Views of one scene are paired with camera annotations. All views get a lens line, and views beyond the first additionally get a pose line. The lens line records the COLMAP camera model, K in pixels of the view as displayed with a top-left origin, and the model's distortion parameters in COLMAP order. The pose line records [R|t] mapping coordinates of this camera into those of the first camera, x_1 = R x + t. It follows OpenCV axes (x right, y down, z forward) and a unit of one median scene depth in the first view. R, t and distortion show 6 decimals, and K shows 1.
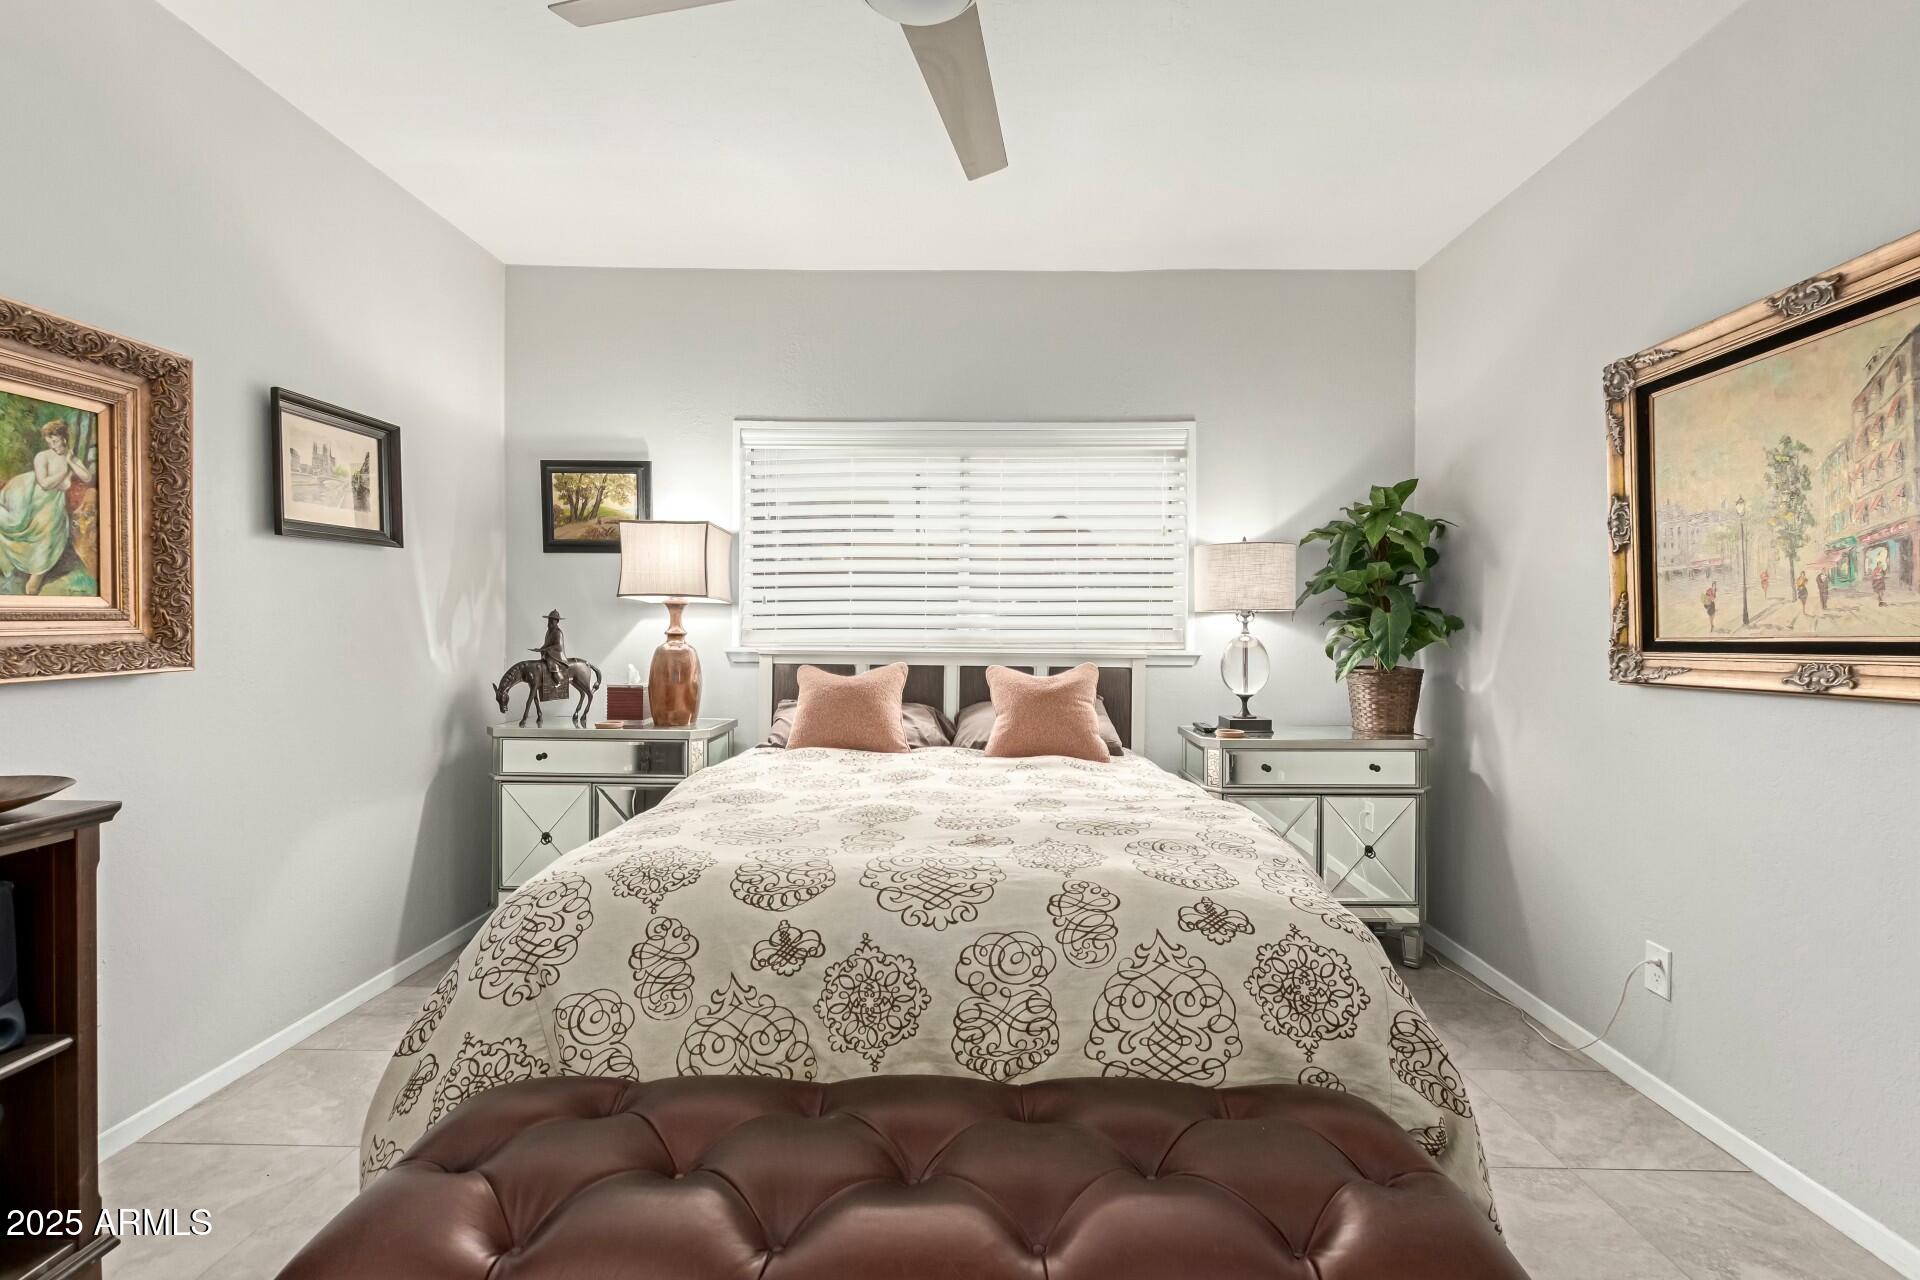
lens RADIAL K [[885.8, 0, 962.8], [0, 885.8, 636.3], [0, 0, 1]] dist [0.008801, -0.000951]
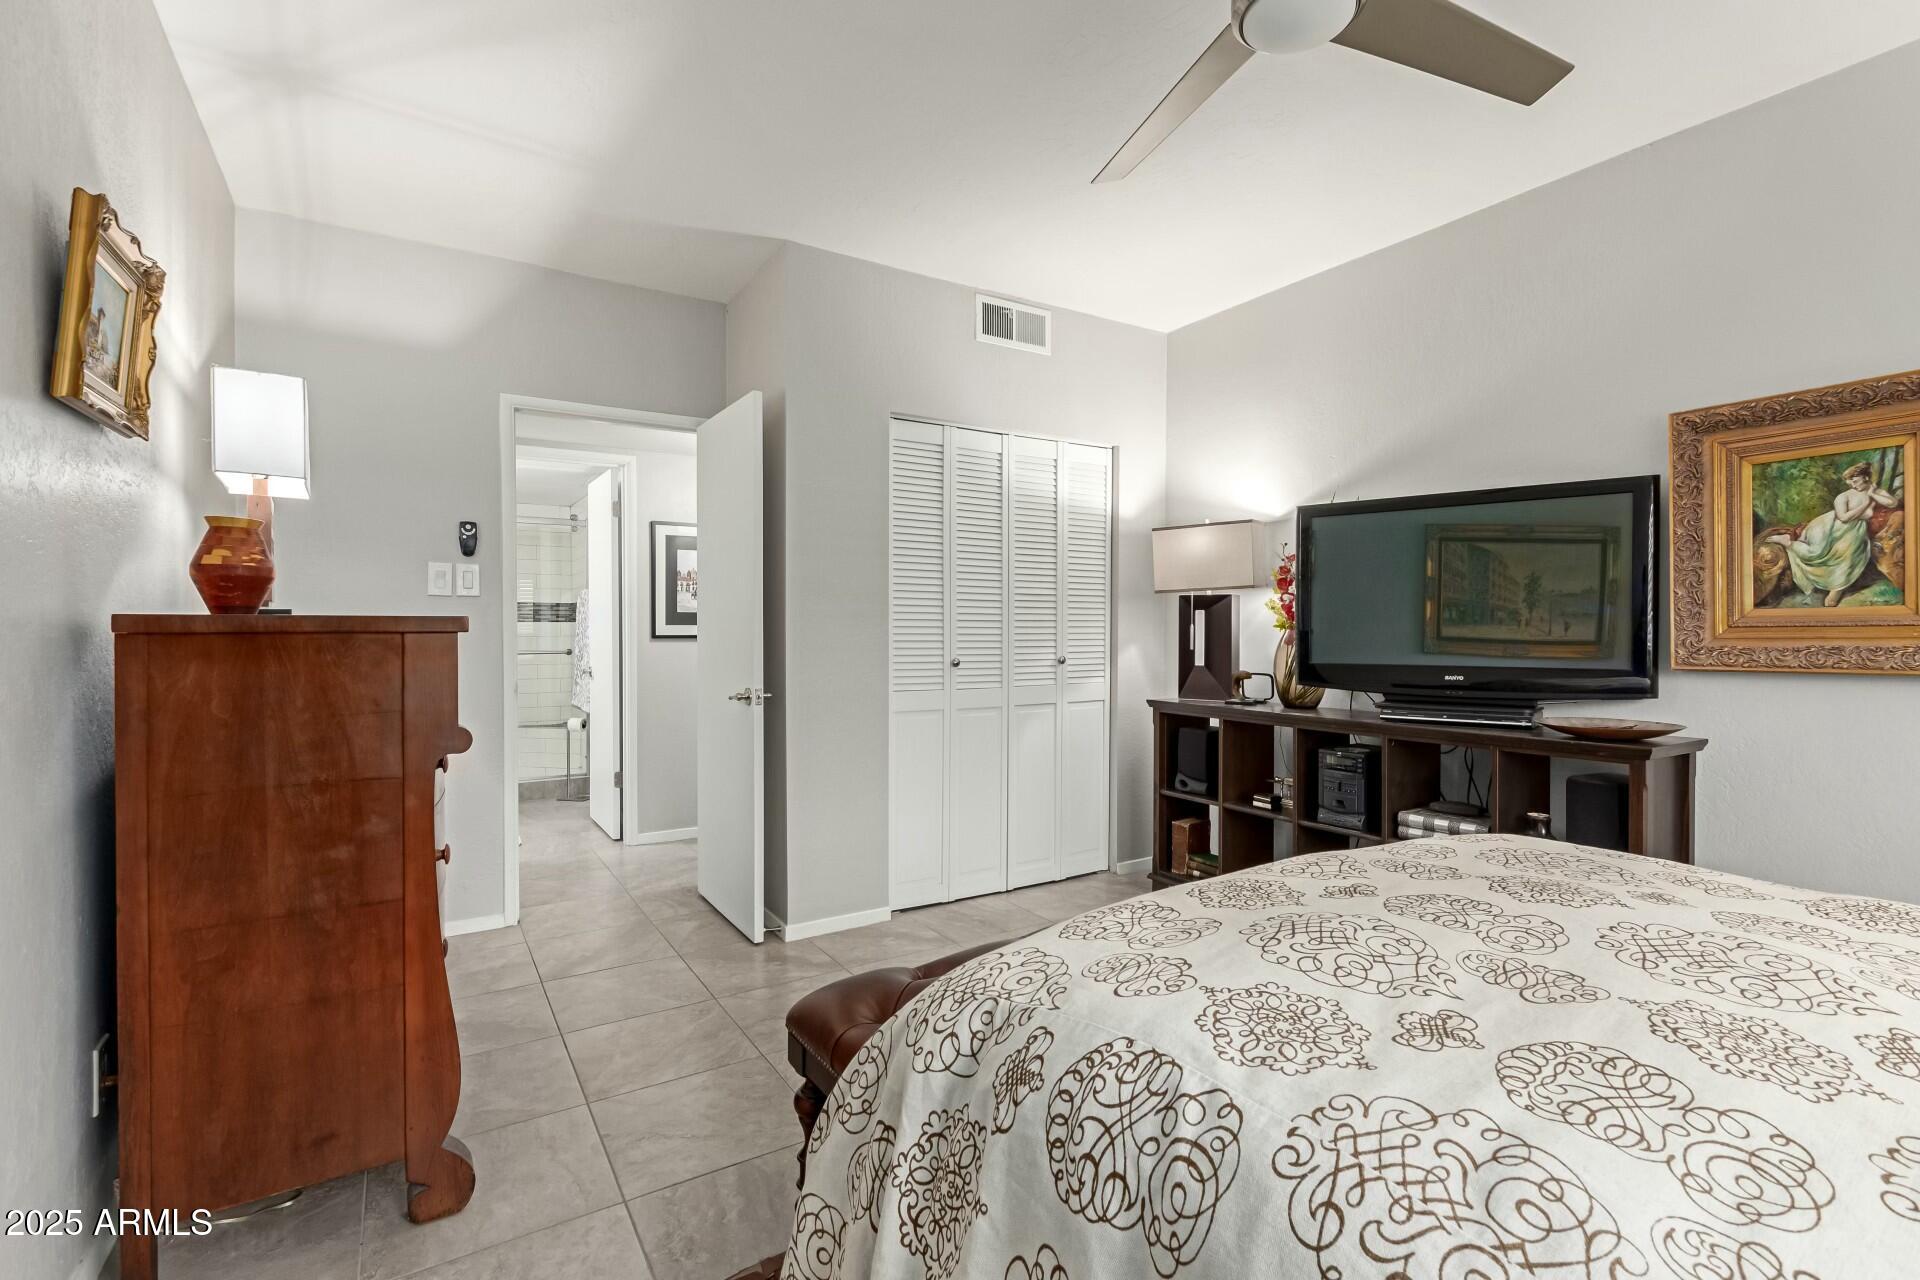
lens RADIAL K [[885.8, 0, 962.8], [0, 885.8, 636.3], [0, 0, 1]] dist [0.008801, -0.000951]
pose [[-0.829745, 0.001984, -0.558140, 0.681726], [-0.007554, 0.999862, 0.014784, -0.012776], [0.558092, 0.016484, -0.829615, 1.309618]]
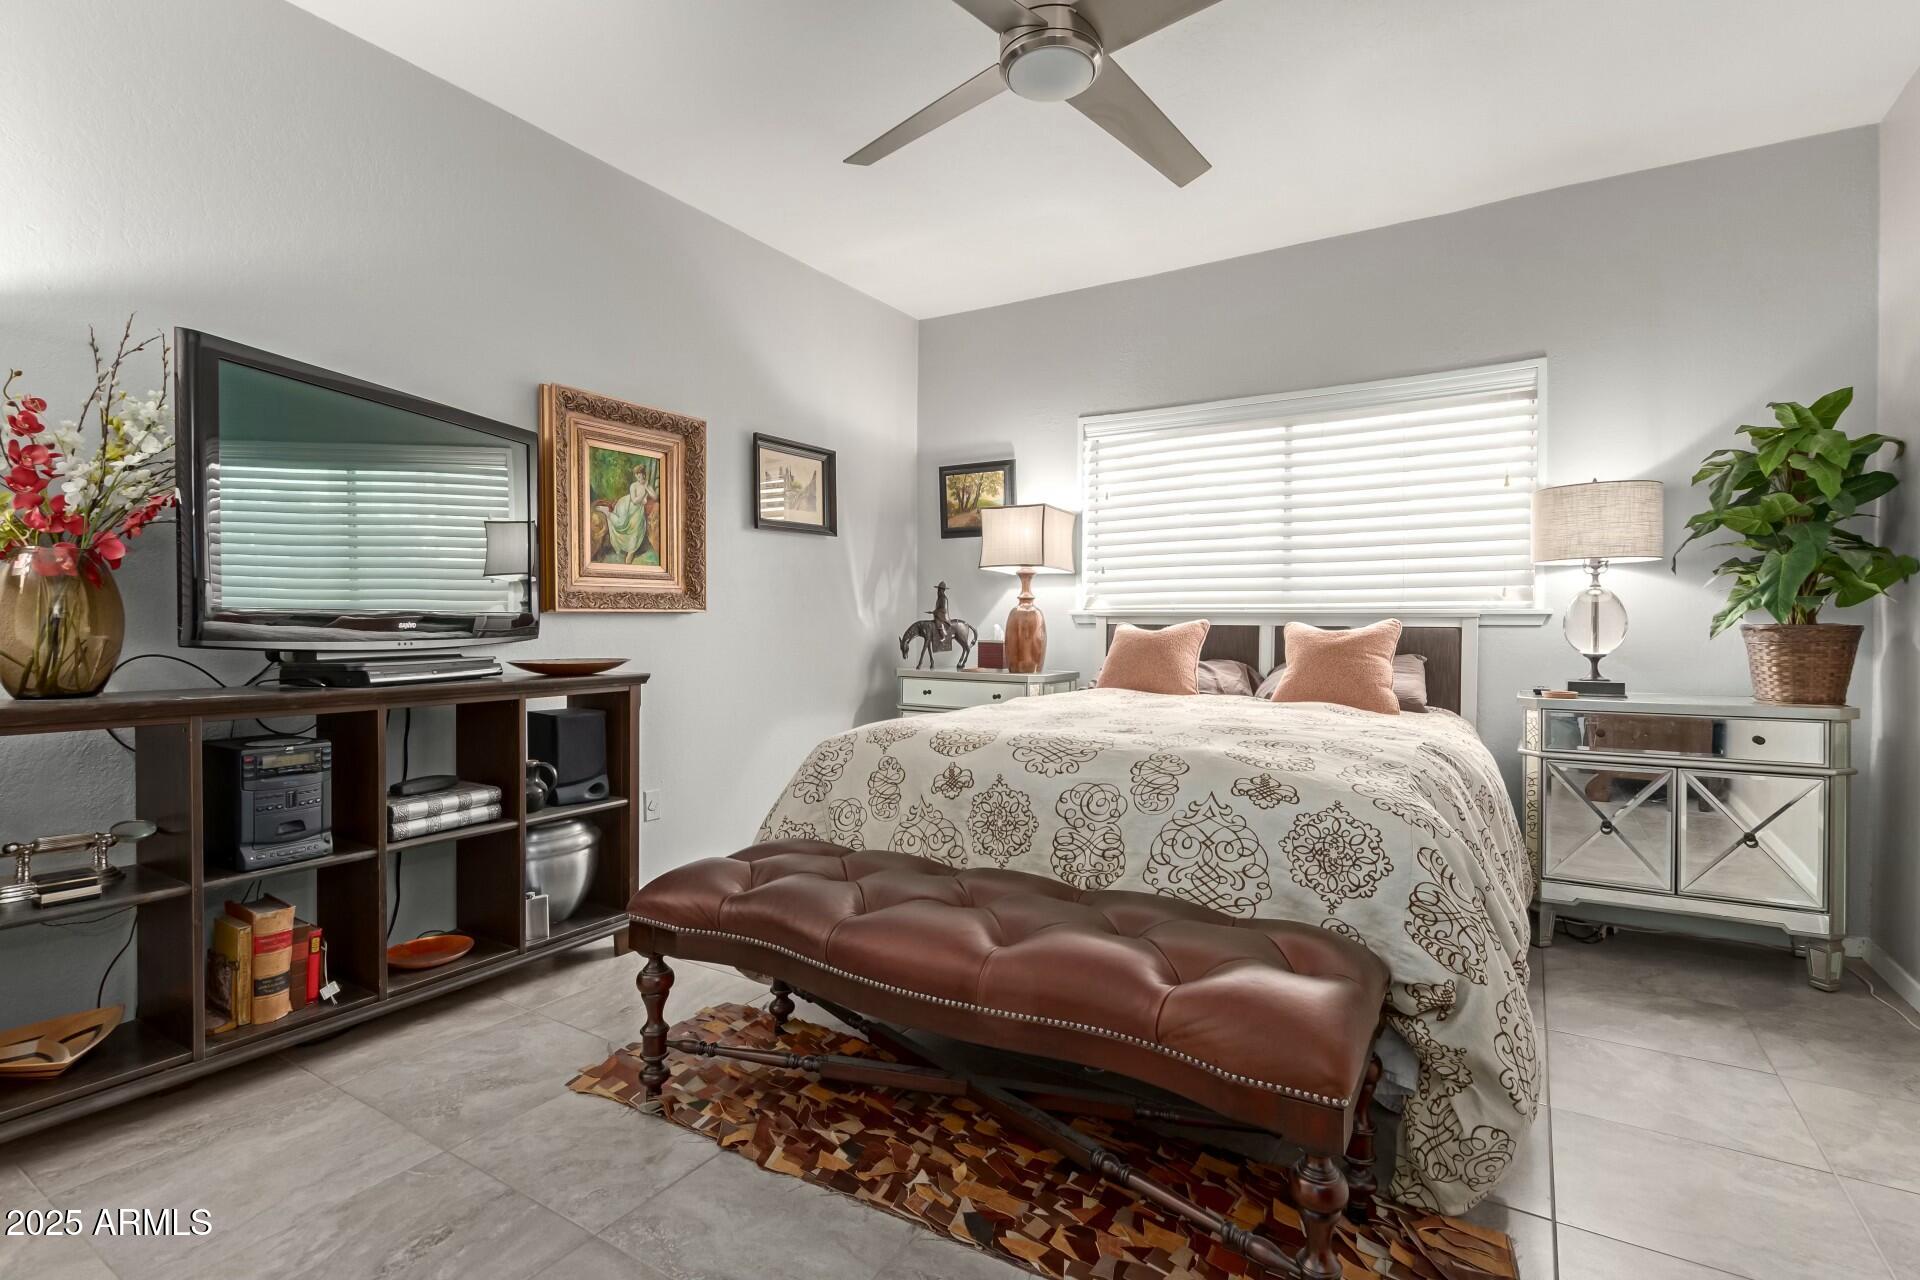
lens RADIAL K [[887.2, 0, 964.3], [0, 887.2, 628.6], [0, 0, 1]] dist [0.006385, -0.000132]
pose [[0.861211, 0.000514, -0.508247, 0.407304], [-0.004382, 0.999970, -0.006413, 0.085628], [0.508229, 0.007750, 0.861187, -0.169374]]
